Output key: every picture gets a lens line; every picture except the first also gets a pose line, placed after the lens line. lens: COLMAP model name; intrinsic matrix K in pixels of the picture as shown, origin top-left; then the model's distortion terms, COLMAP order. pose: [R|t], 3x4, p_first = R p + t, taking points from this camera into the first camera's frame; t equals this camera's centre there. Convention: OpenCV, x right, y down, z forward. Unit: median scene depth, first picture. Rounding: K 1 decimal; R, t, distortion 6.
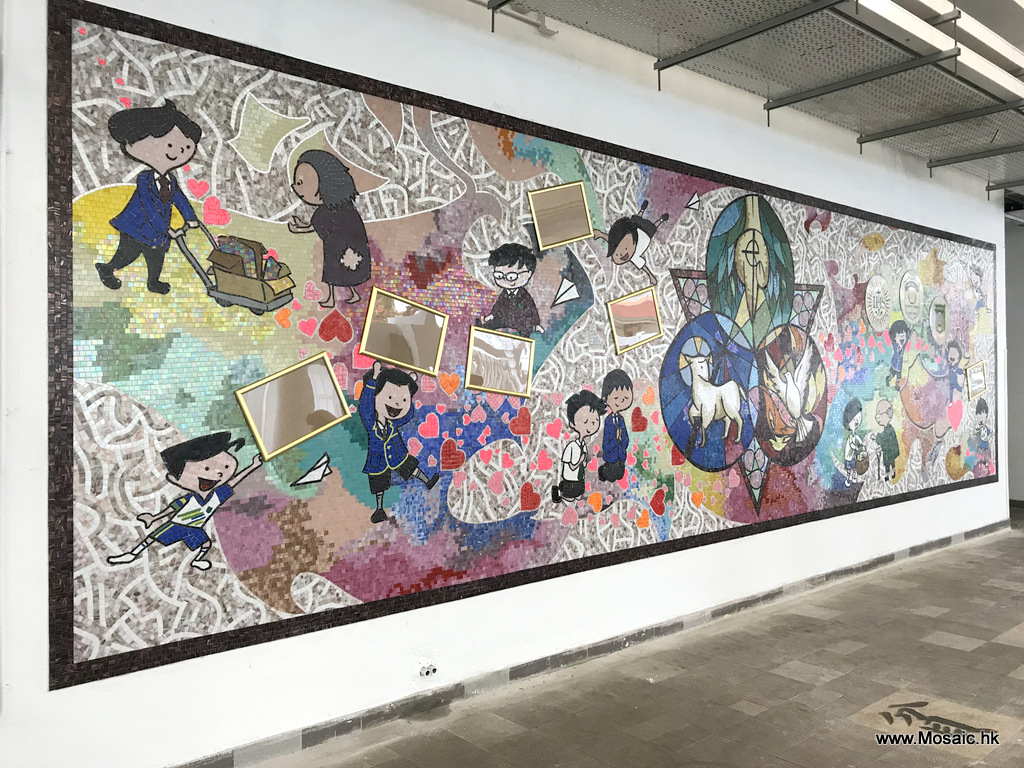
lens RADIAL K [[839.9, 0, 505.3], [0, 839.9, 386.2], [0, 0, 1]] dist [0.039214, -0.056407]
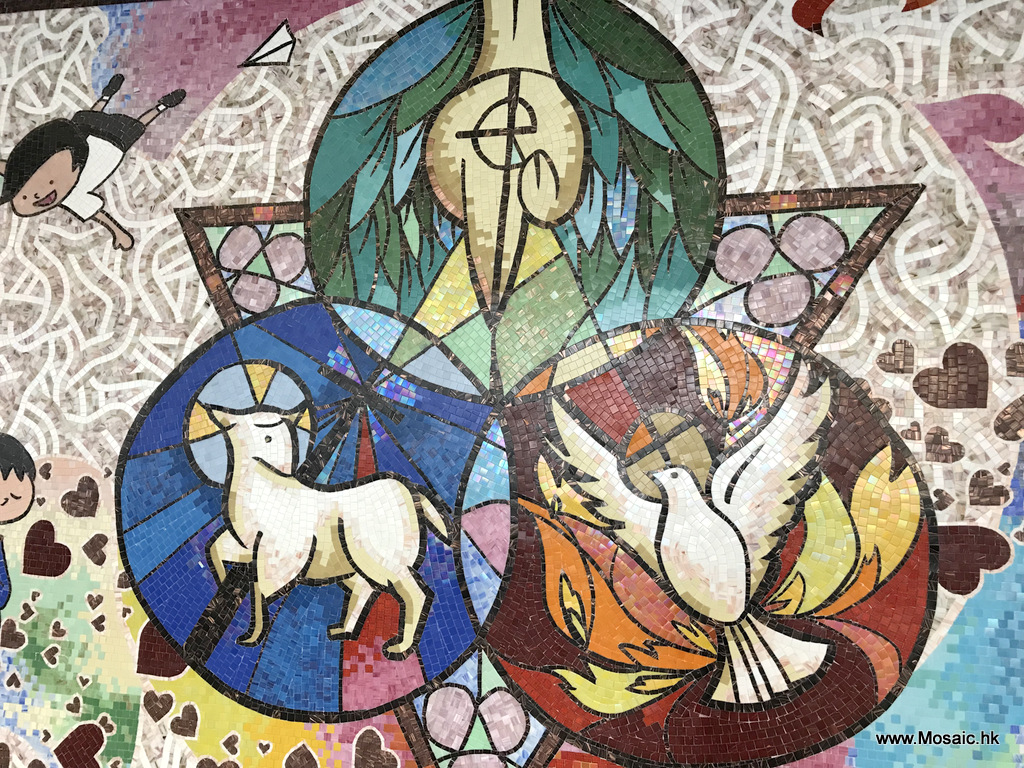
lens RADIAL K [[839.9, 0, 517.1], [0, 839.9, 382.5], [0, 0, 1]] dist [0.039214, -0.056407]
pose [[0.607942, -0.043670, -0.792779, 0.702031], [-0.054087, 0.993889, -0.096225, -0.019094], [0.792137, 0.101379, 0.601865, 0.960681]]
